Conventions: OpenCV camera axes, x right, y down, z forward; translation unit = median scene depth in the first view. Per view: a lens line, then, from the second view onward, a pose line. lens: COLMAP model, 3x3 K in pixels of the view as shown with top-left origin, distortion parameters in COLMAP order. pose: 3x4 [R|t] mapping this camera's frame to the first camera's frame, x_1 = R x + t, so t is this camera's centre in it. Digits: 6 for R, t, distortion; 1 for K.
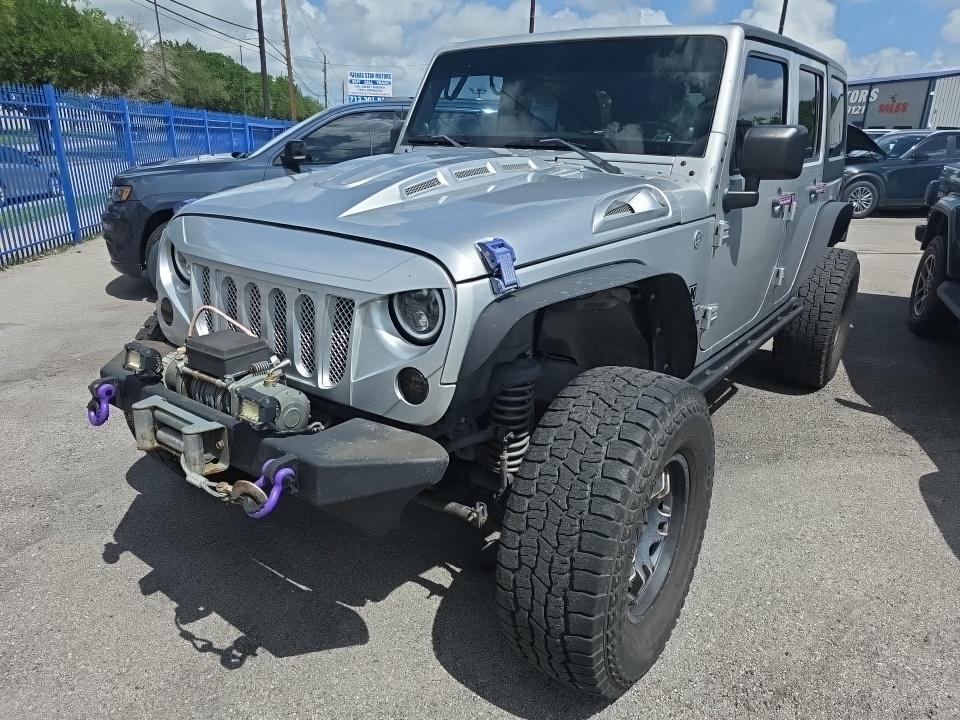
lens RADIAL K [[650.1, 0, 483.9], [0, 650.1, 354.5], [0, 0, 1]] dist [0.010958, -0.003110]
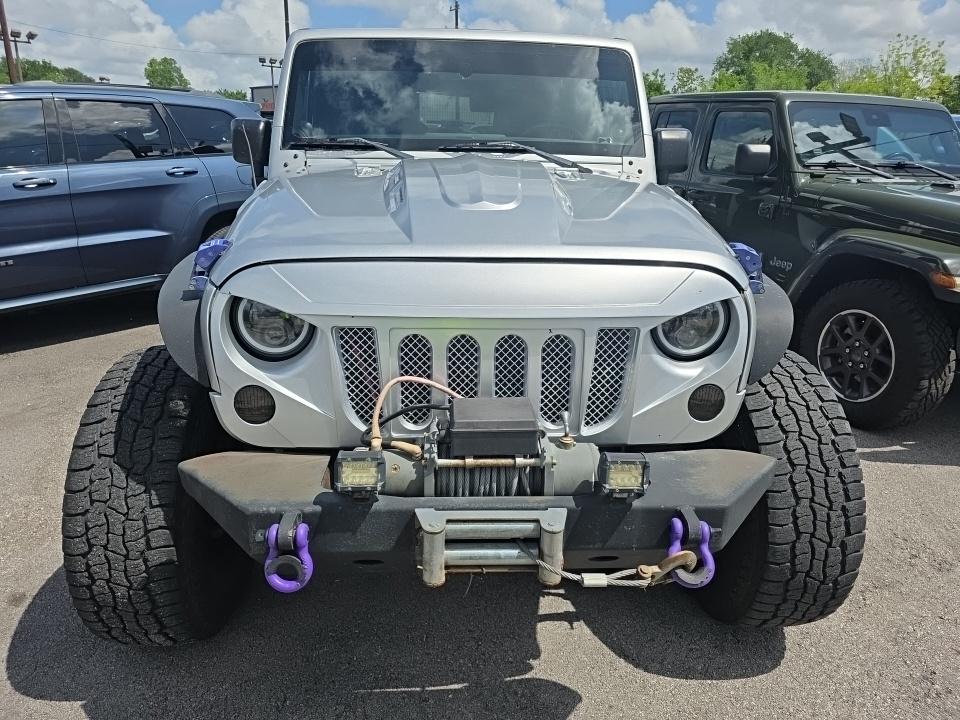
lens RADIAL K [[650.1, 0, 480.8], [0, 650.1, 358.6], [0, 0, 1]] dist [0.010958, -0.003110]
pose [[0.778383, -0.209103, 0.591942, -0.696417], [0.198505, 0.976500, 0.083920, -0.122690], [-0.595580, 0.052182, 0.801599, 0.305794]]
